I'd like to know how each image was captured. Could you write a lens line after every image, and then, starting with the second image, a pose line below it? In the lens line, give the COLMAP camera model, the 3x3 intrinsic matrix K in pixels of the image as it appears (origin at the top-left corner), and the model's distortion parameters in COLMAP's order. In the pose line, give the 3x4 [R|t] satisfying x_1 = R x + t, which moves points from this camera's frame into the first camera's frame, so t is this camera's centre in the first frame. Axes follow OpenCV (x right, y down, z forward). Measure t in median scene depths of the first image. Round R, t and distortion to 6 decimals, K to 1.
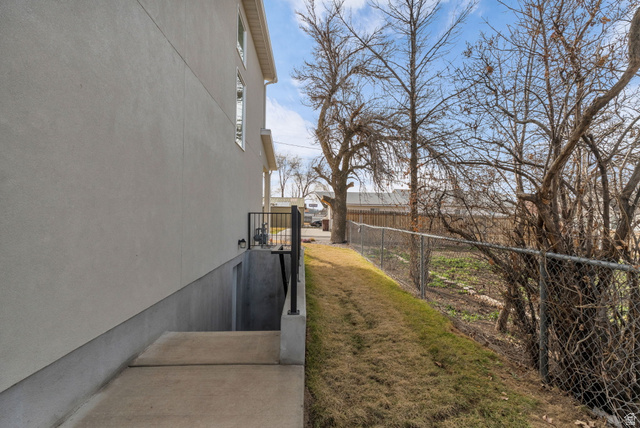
lens RADIAL K [[310.3, 0, 320.6], [0, 310.3, 214.2], [0, 0, 1]] dist [0.009358, -0.003407]
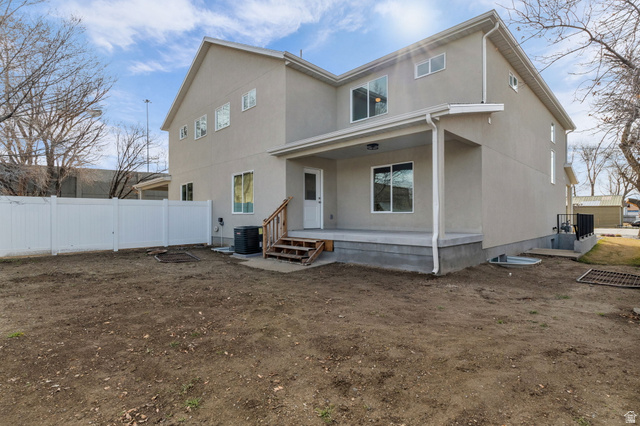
lens RADIAL K [[310.3, 0, 320.8], [0, 310.3, 214.3], [0, 0, 1]] dist [0.009358, -0.003407]
pose [[0.662904, -0.018626, -0.748473, 0.123391], [0.015427, 0.999818, -0.011217, -0.002144], [0.748545, -0.004111, 0.663071, -0.706241]]
